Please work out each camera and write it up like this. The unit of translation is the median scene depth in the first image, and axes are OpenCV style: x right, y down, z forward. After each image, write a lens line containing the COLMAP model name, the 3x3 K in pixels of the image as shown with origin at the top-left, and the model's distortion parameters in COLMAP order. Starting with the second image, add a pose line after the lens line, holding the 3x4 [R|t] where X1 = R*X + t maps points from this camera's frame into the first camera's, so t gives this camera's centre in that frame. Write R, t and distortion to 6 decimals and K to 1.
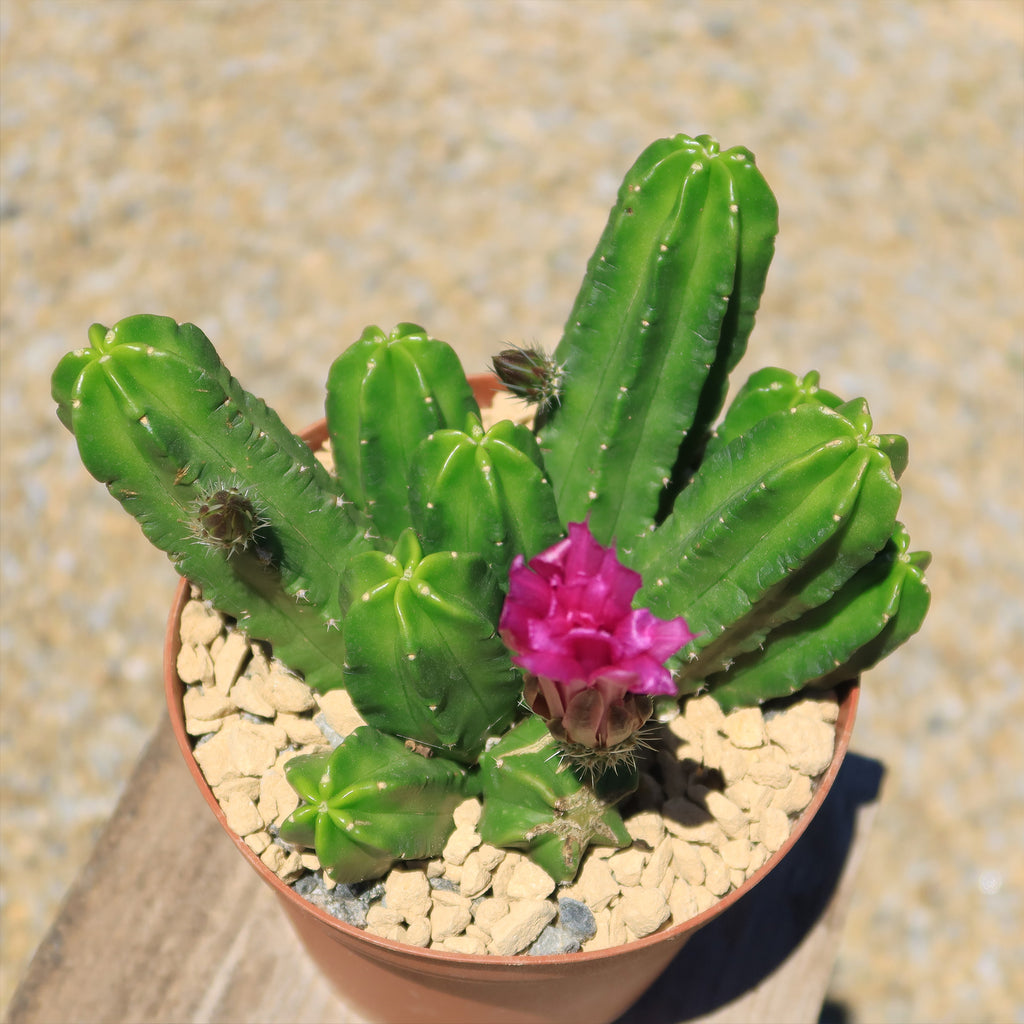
lens RADIAL K [[2025.8, 0, 514.9], [0, 2025.8, 486.1], [0, 0, 1]] dist [-0.021862, -0.008692]
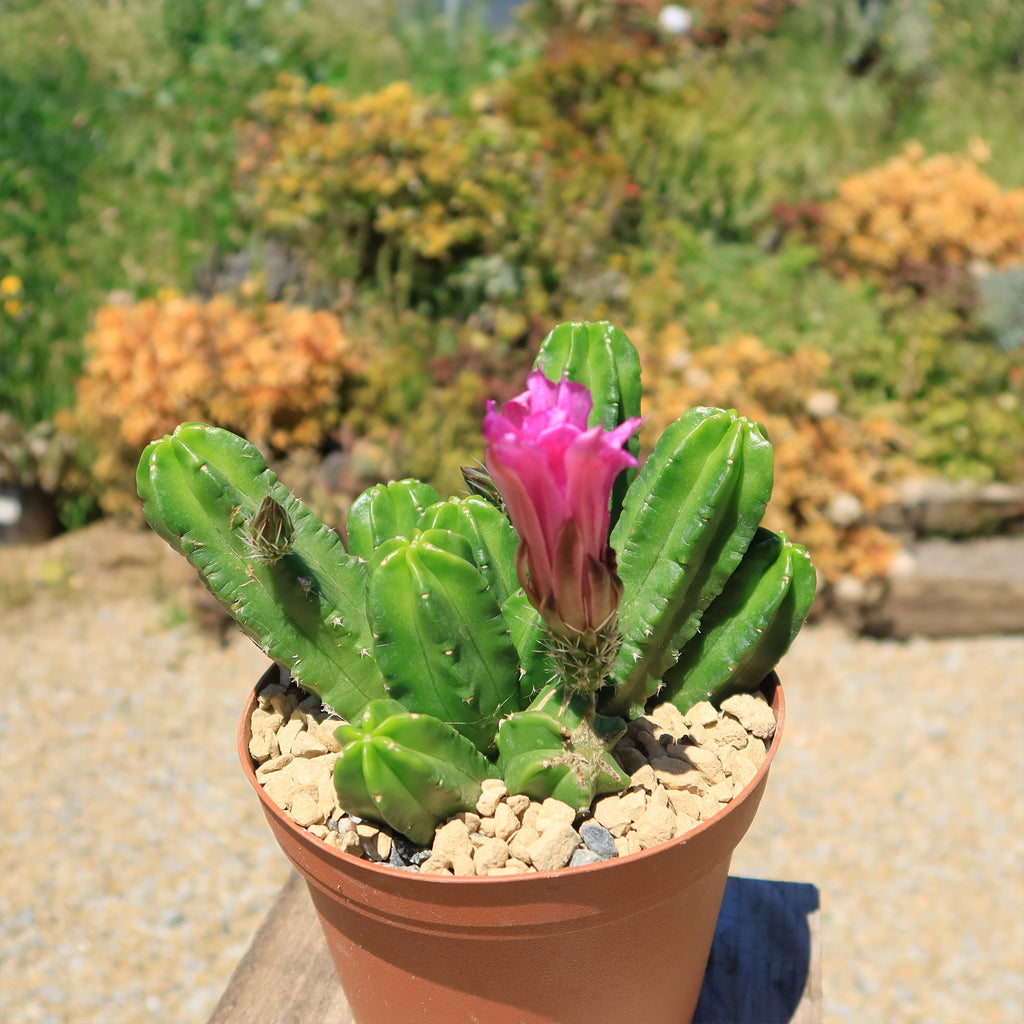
lens RADIAL K [[1127.6, 0, 506.7], [0, 1127.6, 522.8], [0, 0, 1]] dist [0.002265, -0.011926]
pose [[0.987329, -0.143833, 0.067029, -0.038493], [0.158099, 0.855340, -0.493354, 0.366521], [0.013628, 0.497700, 0.867242, 0.351075]]
